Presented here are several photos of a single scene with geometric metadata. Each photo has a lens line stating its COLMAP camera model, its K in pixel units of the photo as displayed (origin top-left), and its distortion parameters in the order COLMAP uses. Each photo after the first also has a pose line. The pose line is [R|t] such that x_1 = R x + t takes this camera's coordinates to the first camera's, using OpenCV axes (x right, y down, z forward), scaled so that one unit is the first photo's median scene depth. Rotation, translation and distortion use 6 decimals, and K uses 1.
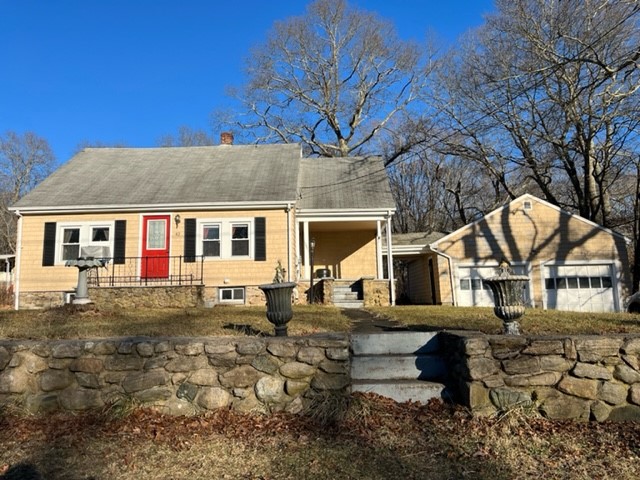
lens RADIAL K [[539.3, 0, 320.0], [0, 539.3, 240.0], [0, 0, 1]] dist [0.006601, 0.002265]
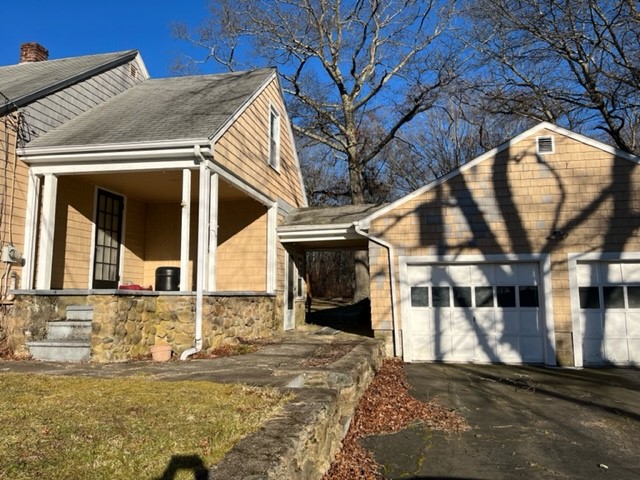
lens RADIAL K [[539.3, 0, 320.0], [0, 539.3, 240.0], [0, 0, 1]] dist [0.006601, 0.002265]
pose [[0.985506, -0.004451, -0.169583, 0.261254], [0.006553, 0.999908, 0.011837, 0.019690], [0.169515, -0.012777, 0.985445, 0.458634]]
